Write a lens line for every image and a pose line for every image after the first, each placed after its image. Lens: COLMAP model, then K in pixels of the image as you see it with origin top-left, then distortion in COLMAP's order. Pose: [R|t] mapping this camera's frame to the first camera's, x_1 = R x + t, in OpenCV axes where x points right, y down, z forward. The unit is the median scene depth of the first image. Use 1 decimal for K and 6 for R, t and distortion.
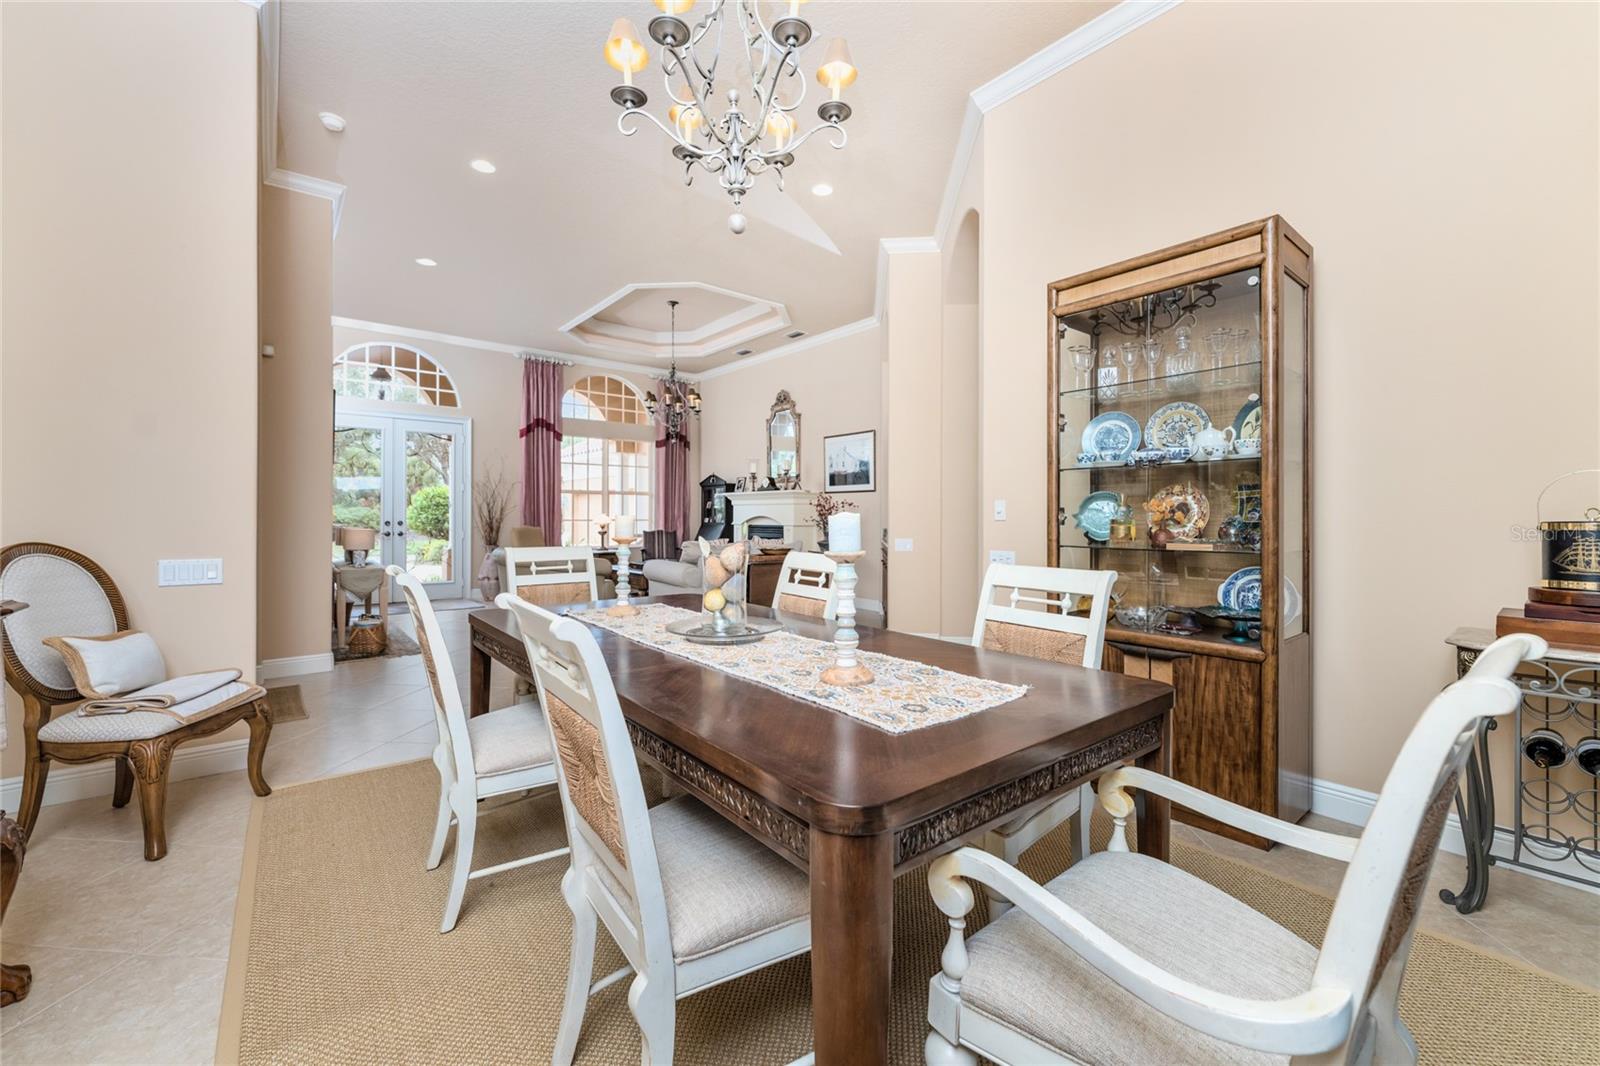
lens RADIAL K [[647.4, 0, 785.8], [0, 647.4, 519.3], [0, 0, 1]] dist [-0.000503, 0.000811]
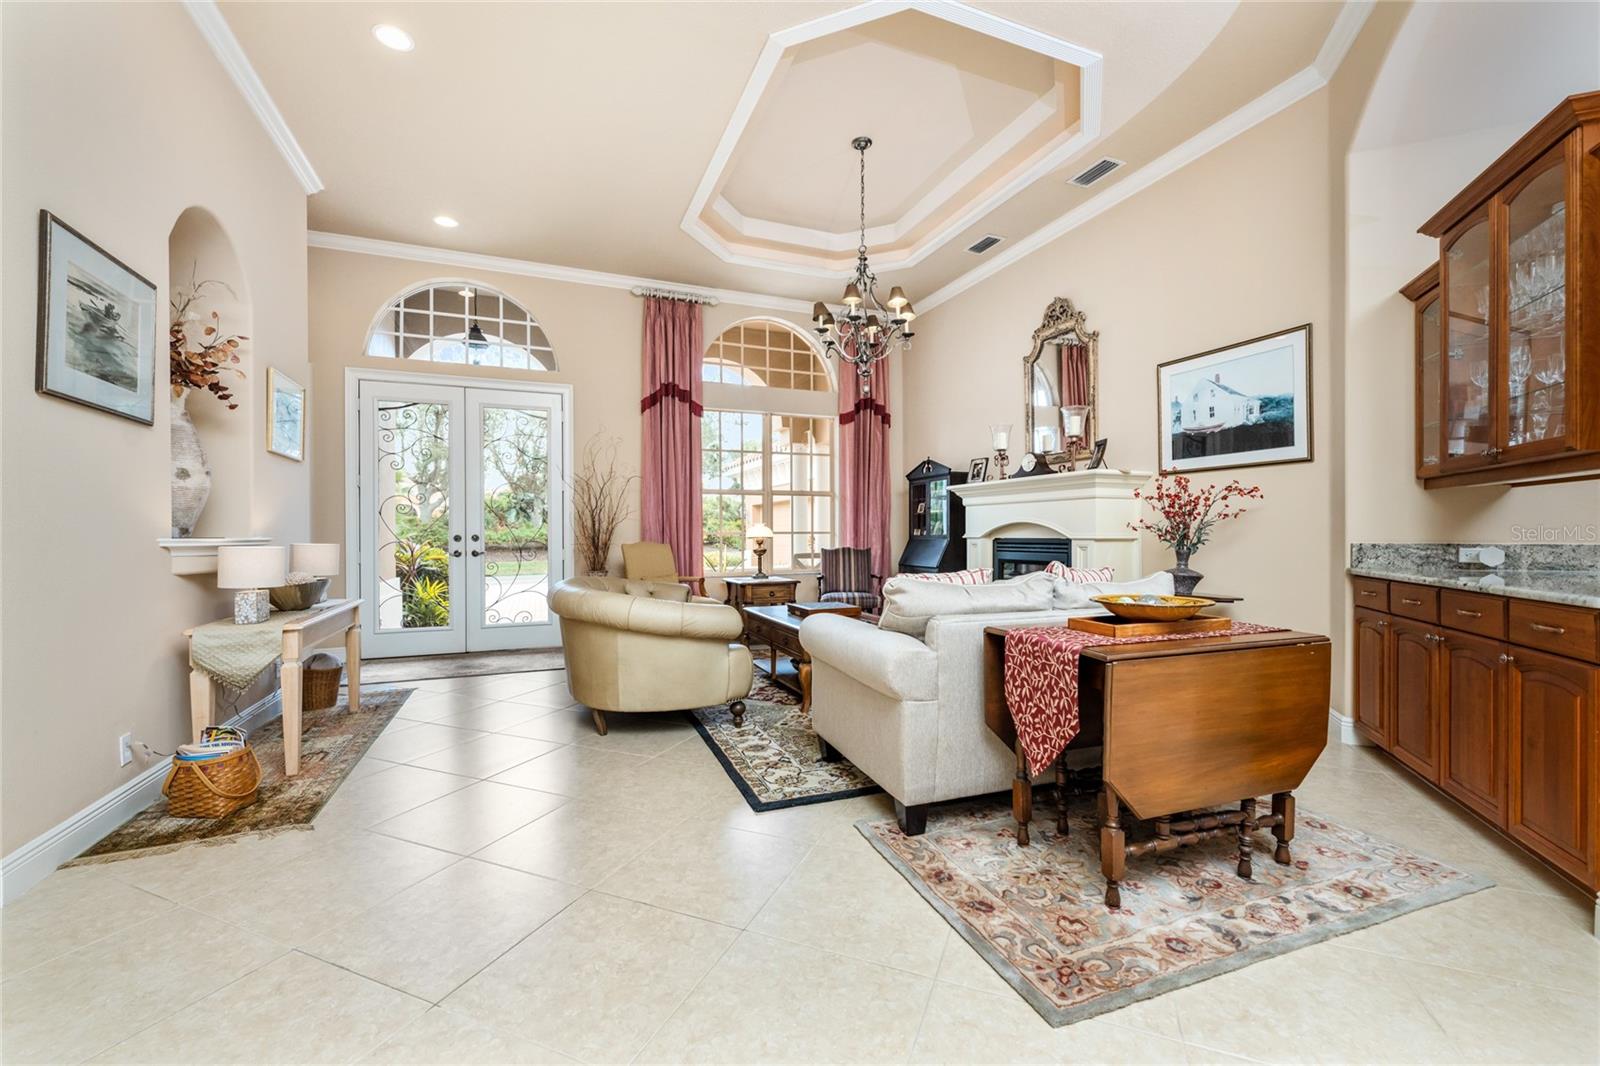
lens RADIAL K [[647.4, 0, 787.2], [0, 647.4, 535.5], [0, 0, 1]] dist [-0.000503, 0.000811]
pose [[0.957091, -0.006510, -0.289714, -0.065105], [0.006170, 0.999979, -0.002087, 0.005804], [0.289721, 0.000210, 0.957111, 0.377879]]
